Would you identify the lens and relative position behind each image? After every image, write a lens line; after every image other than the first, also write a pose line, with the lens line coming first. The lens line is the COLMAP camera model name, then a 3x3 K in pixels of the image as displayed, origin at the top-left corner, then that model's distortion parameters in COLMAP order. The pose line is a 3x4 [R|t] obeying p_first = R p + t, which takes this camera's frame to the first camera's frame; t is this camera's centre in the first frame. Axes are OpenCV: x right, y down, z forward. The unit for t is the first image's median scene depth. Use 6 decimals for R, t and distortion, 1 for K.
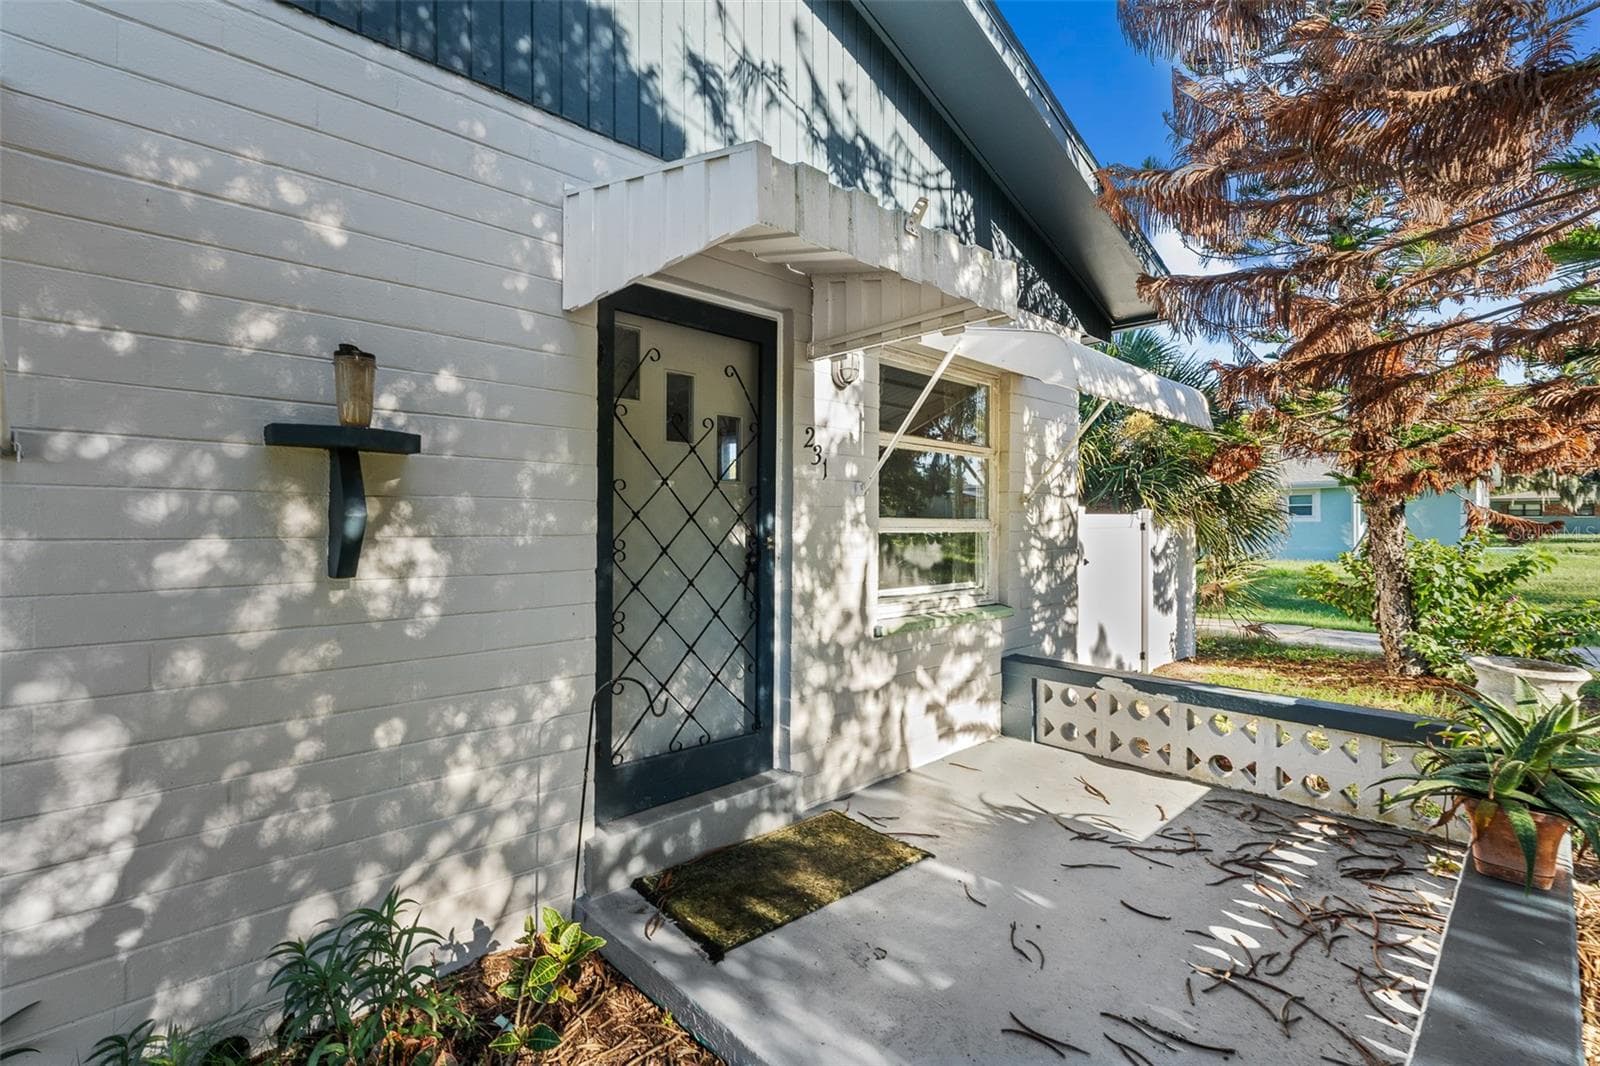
lens RADIAL K [[708.5, 0, 800.0], [0, 708.5, 533.0], [0, 0, 1]] dist [-0.002061, -0.000195]
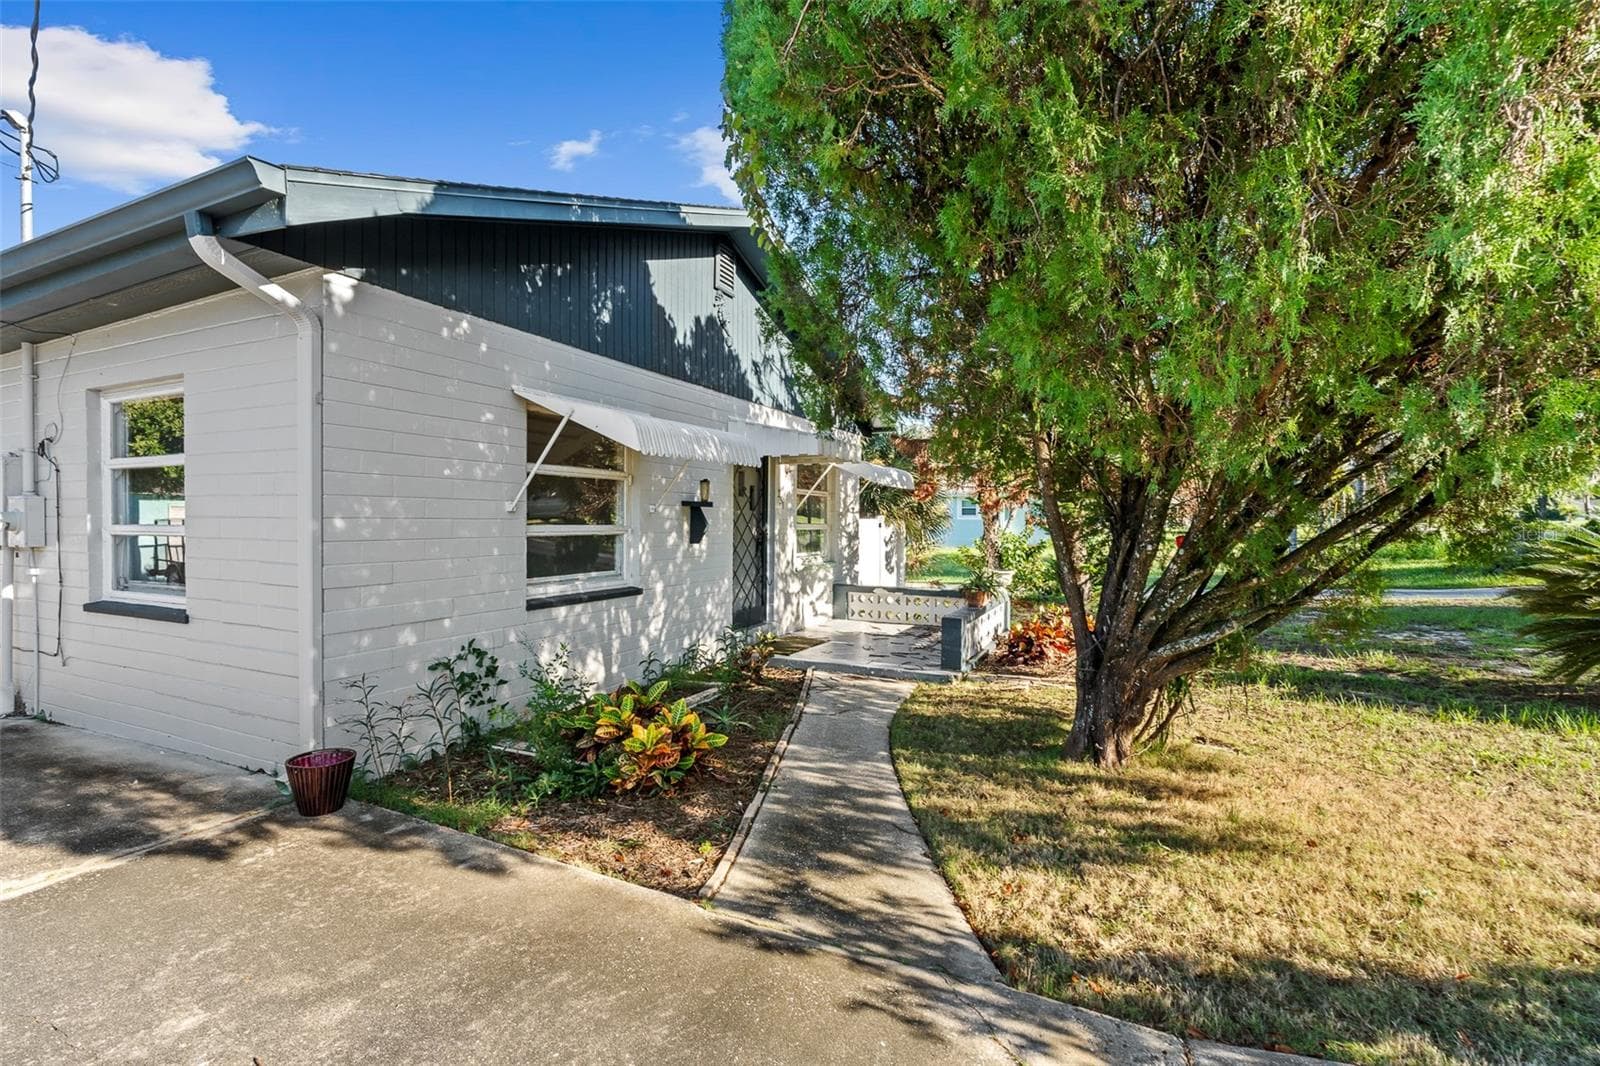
lens RADIAL K [[708.5, 0, 800.0], [0, 708.5, 533.0], [0, 0, 1]] dist [-0.002061, -0.000195]
pose [[0.932758, -0.003267, 0.360488, -0.768874], [0.000087, 0.999961, 0.008839, -0.011948], [-0.360503, -0.008214, 0.932722, -1.313593]]
